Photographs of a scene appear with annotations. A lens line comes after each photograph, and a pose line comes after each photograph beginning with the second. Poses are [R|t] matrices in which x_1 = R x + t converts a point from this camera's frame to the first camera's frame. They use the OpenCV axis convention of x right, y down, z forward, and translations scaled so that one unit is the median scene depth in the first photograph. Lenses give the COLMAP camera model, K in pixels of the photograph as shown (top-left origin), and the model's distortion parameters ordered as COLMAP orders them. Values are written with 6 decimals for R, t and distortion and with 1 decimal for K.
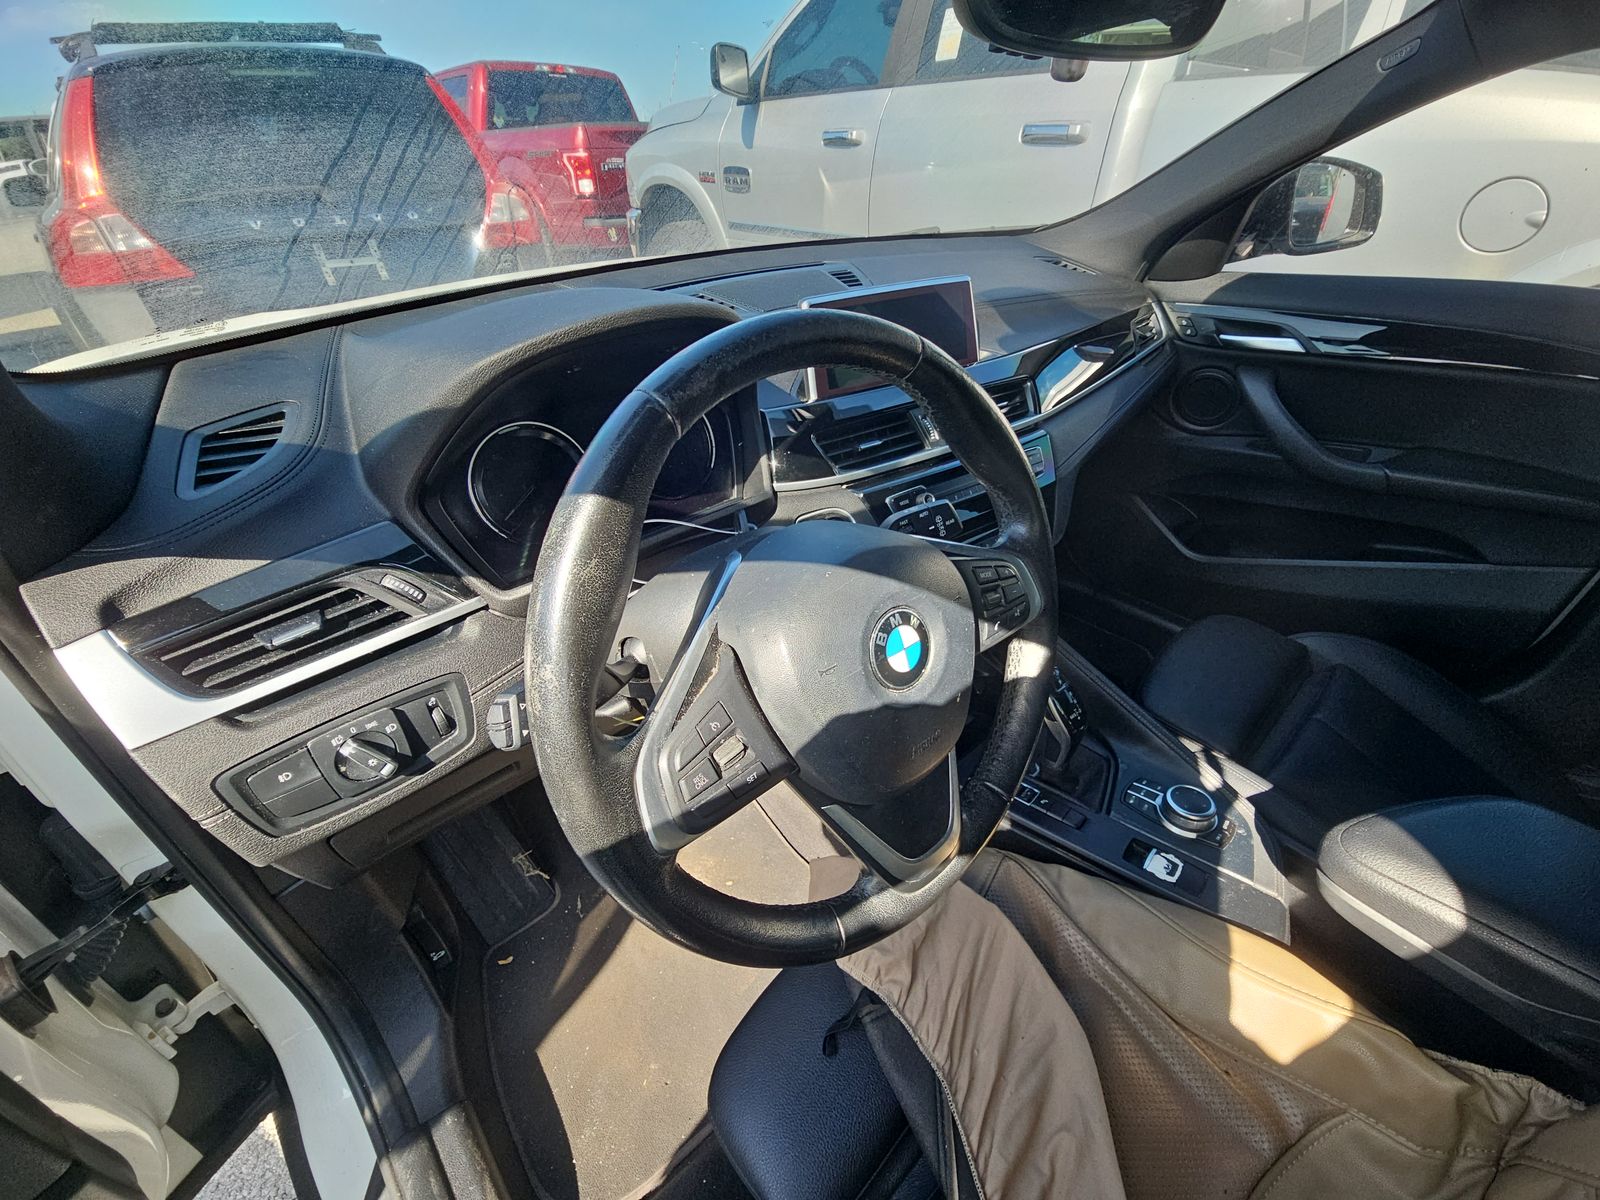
lens RADIAL K [[642.4, 0, 800.0], [0, 642.4, 600.0], [0, 0, 1]] dist [-0.001239, -0.000247]
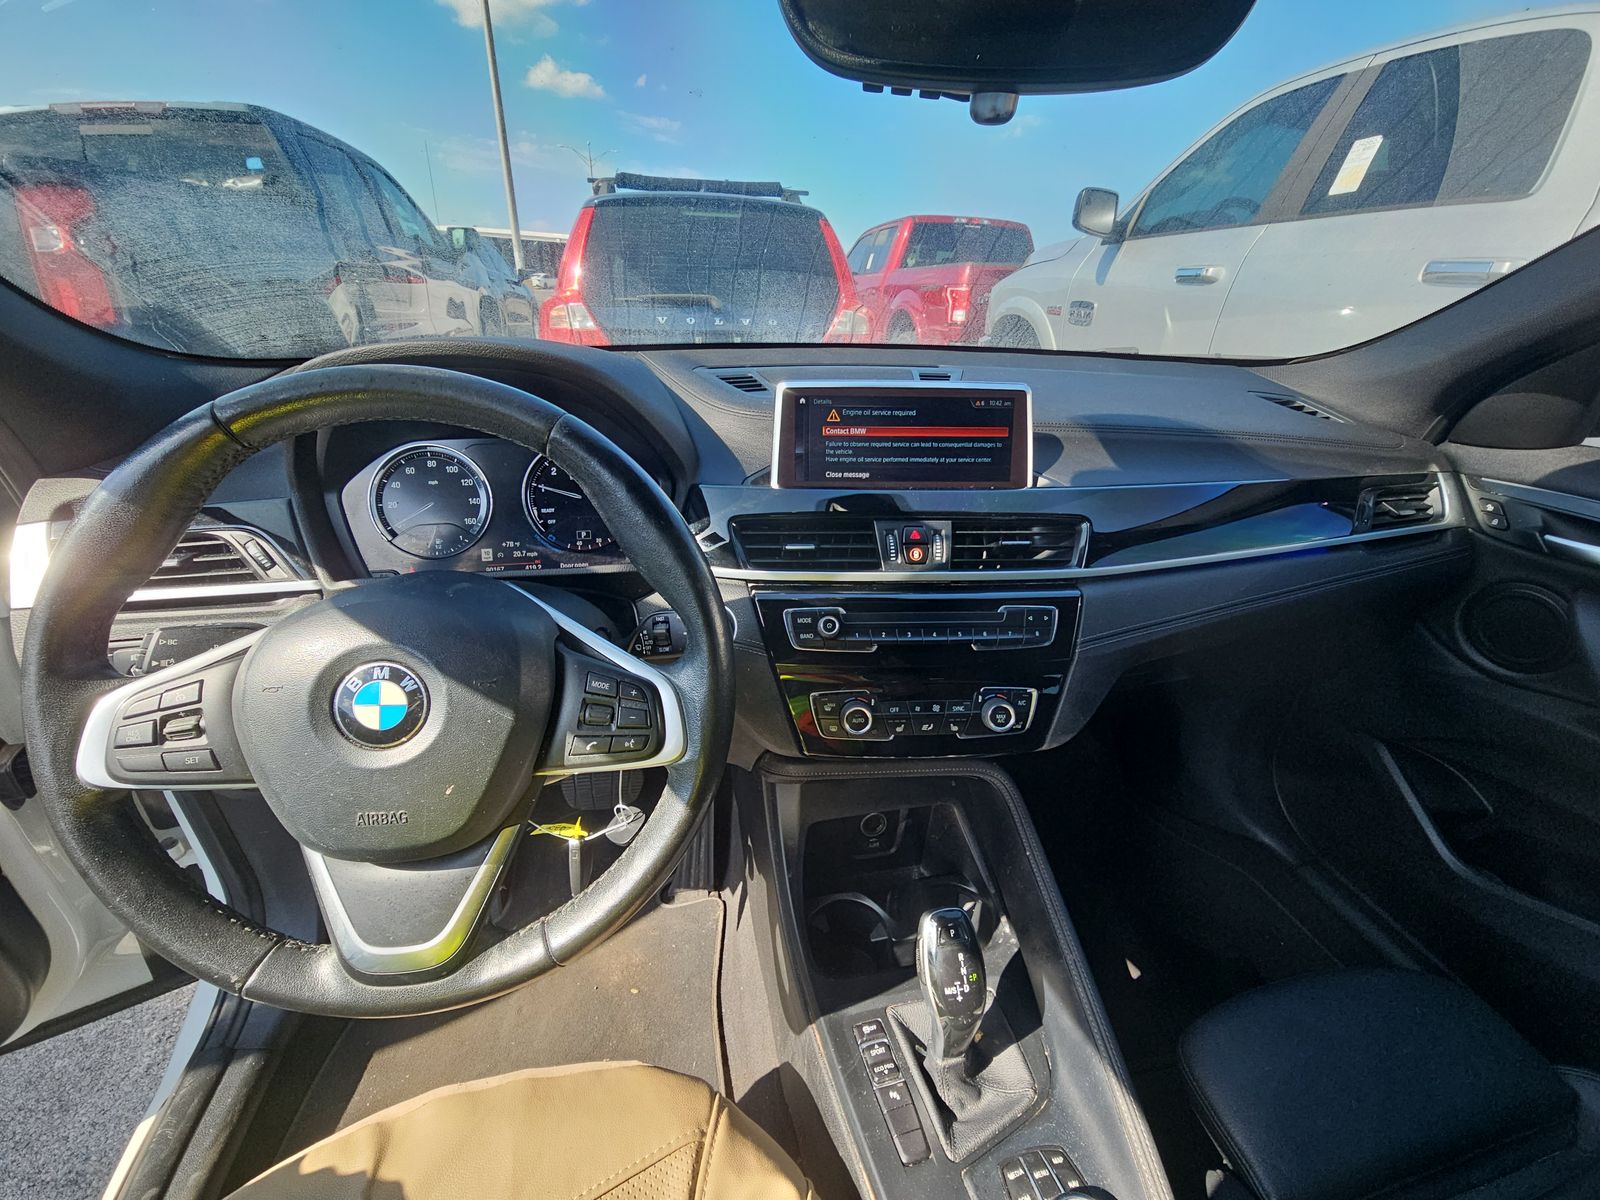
lens RADIAL K [[642.4, 0, 800.0], [0, 642.4, 600.0], [0, 0, 1]] dist [-0.001239, -0.000247]
pose [[0.858484, 0.252468, -0.446391, 0.389778], [-0.320965, 0.943384, -0.083712, -0.080992], [0.399983, 0.215141, 0.890914, 0.200878]]
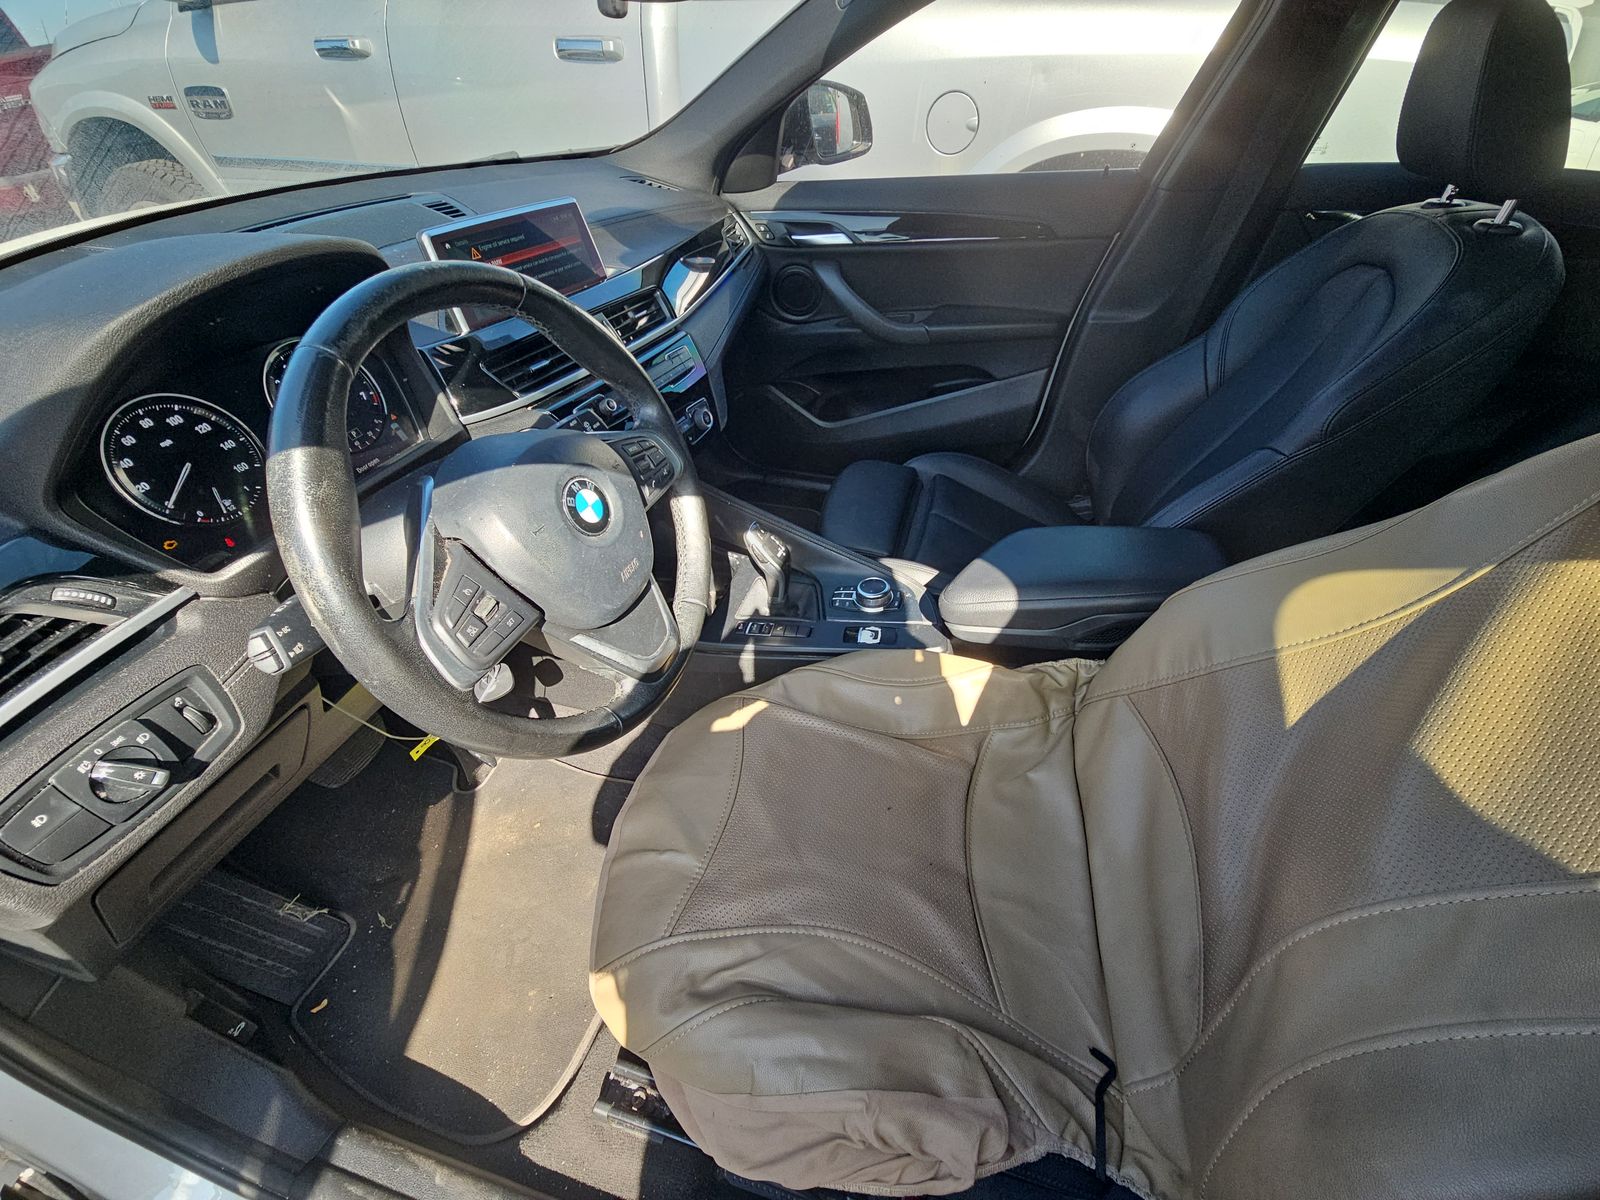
lens RADIAL K [[666.1, 0, 798.2], [0, 666.1, 594.7], [0, 0, 1]] dist [0.010231, -0.011302]
pose [[0.847674, -0.317100, 0.425320, -0.091074], [0.289715, 0.948298, 0.129600, 0.075802], [-0.444426, 0.013363, 0.895716, -0.132969]]
